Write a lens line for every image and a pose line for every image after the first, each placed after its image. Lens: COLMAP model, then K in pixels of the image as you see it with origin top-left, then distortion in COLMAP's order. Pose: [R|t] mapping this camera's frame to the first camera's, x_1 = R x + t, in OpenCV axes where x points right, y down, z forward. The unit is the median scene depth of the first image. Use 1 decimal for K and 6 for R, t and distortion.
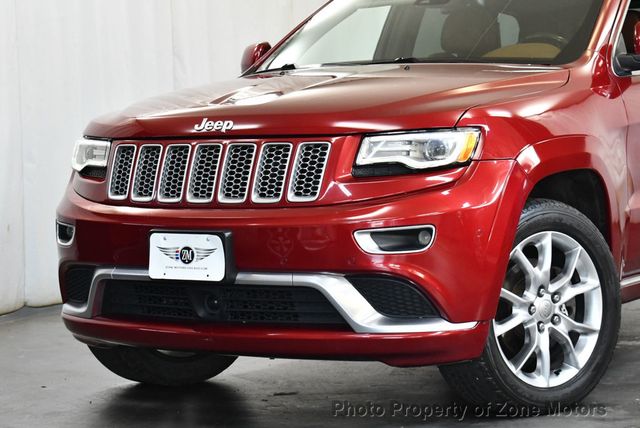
lens RADIAL K [[1822.7, 0, 317.8], [0, 1822.7, 212.8], [0, 0, 1]] dist [0.017322, 0.000000]
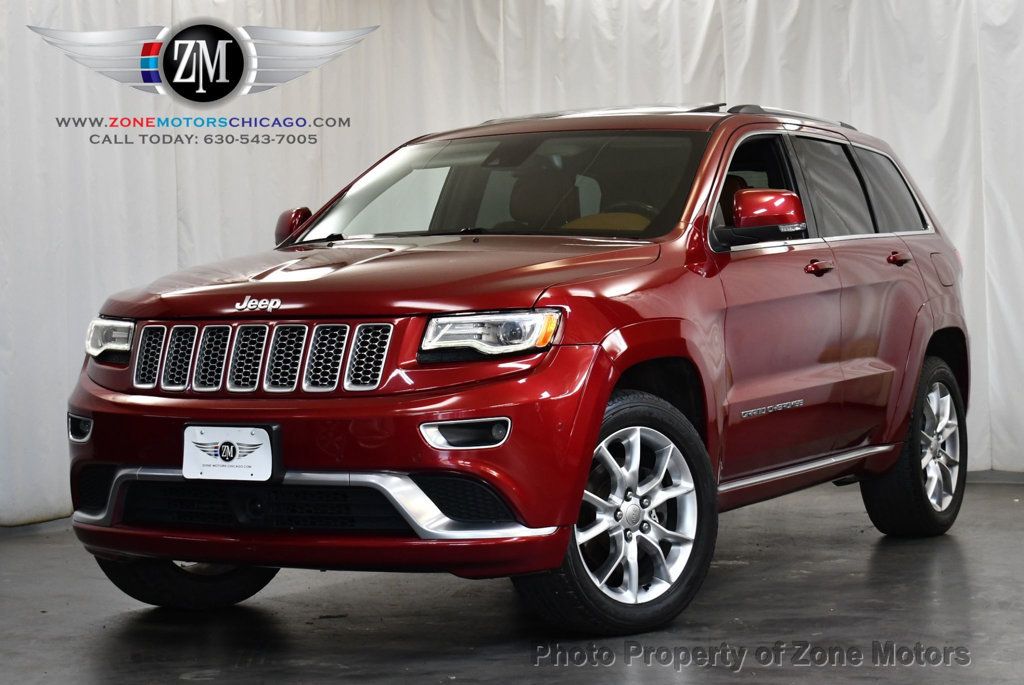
lens RADIAL K [[2416.6, 0, 514.6], [0, 2416.6, 343.6], [0, 0, 1]] dist [0.001400, 0.000000]
pose [[0.996907, 0.006115, 0.078355, -0.024786], [-0.003405, 0.999393, -0.034675, 0.010850], [-0.078519, 0.034301, 0.996322, -0.165134]]
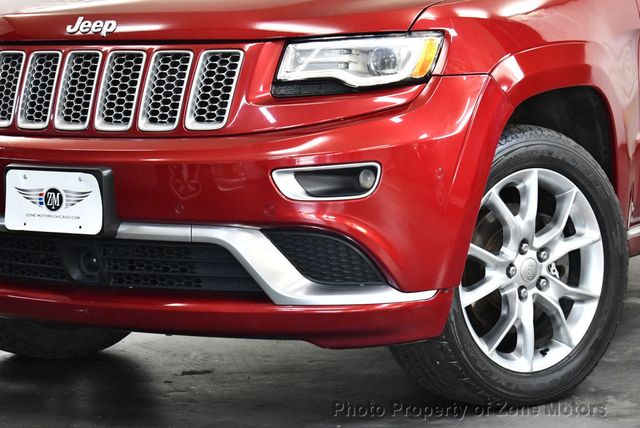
lens RADIAL K [[1968.5, 0, 326.0], [0, 1968.5, 218.7], [0, 0, 1]] dist [0.098170, 0.000000]
pose [[0.999934, 0.004338, 0.010626, 0.031228], [-0.004885, 0.998635, 0.052012, -0.011445], [-0.010386, -0.052060, 0.998590, 0.178906]]
